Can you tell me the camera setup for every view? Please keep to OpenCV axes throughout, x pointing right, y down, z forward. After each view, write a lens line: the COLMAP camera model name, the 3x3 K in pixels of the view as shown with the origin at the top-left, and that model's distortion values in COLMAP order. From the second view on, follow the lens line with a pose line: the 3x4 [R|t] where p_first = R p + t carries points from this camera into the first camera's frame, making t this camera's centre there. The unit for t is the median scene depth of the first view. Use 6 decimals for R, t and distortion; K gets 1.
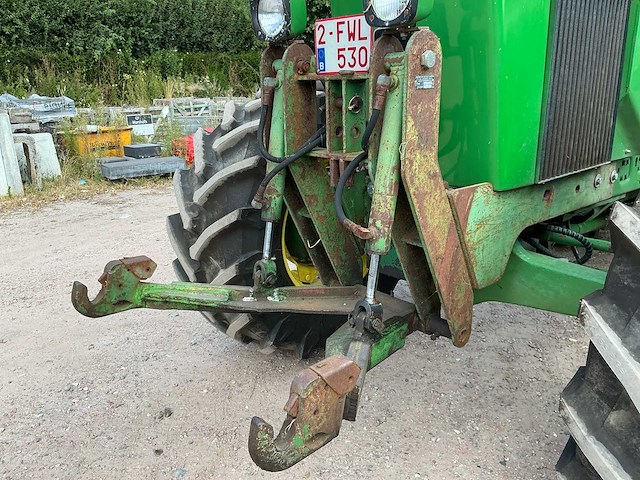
lens RADIAL K [[540.8, 0, 320.0], [0, 540.8, 240.0], [0, 0, 1]] dist [0.125936, -0.242486]
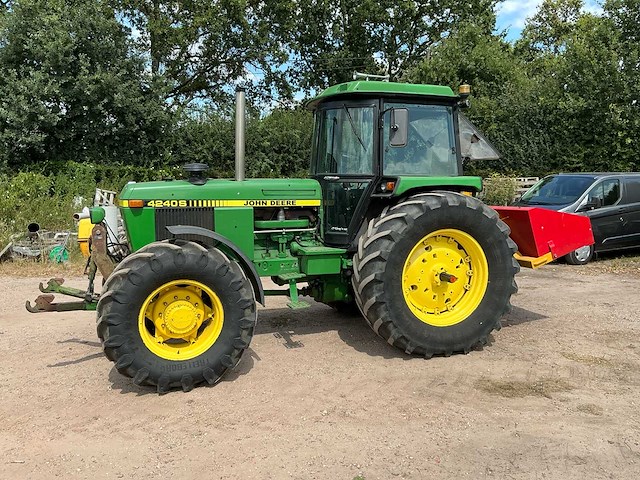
lens RADIAL K [[540.8, 0, 320.0], [0, 540.8, 240.0], [0, 0, 1]] dist [0.125936, -0.242486]
pose [[0.922988, 0.061938, -0.379811, 0.488034], [-0.124861, 0.981767, -0.143326, 0.012122], [0.364009, 0.179712, 0.913893, -0.299514]]
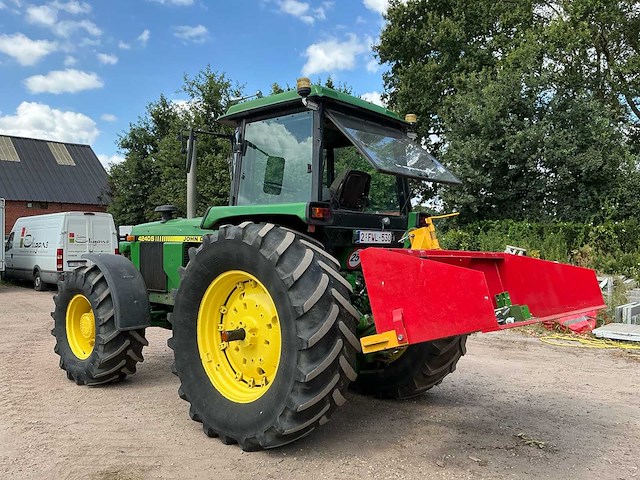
lens RADIAL K [[528.8, 0, 321.4], [0, 528.8, 254.8], [0, 0, 1]] dist [0.125219, -0.228364]
pose [[0.101170, 0.038994, -0.994105, 0.869239], [-0.282836, 0.959128, 0.008837, -0.154784], [0.953818, 0.280275, 0.108063, 0.375290]]
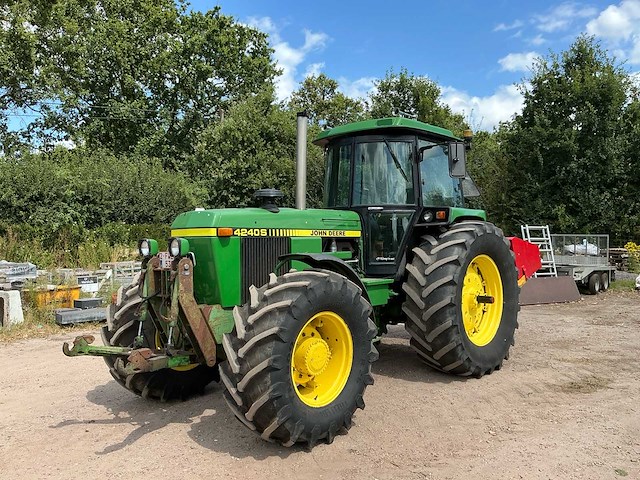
lens RADIAL K [[540.8, 0, 320.0], [0, 540.8, 240.0], [0, 0, 1]] dist [0.125936, -0.242486]
pose [[0.995574, 0.005582, 0.093810, 0.096598], [0.020958, 0.959905, -0.279540, 0.064984], [-0.091610, 0.280269, 0.955540, -0.322437]]
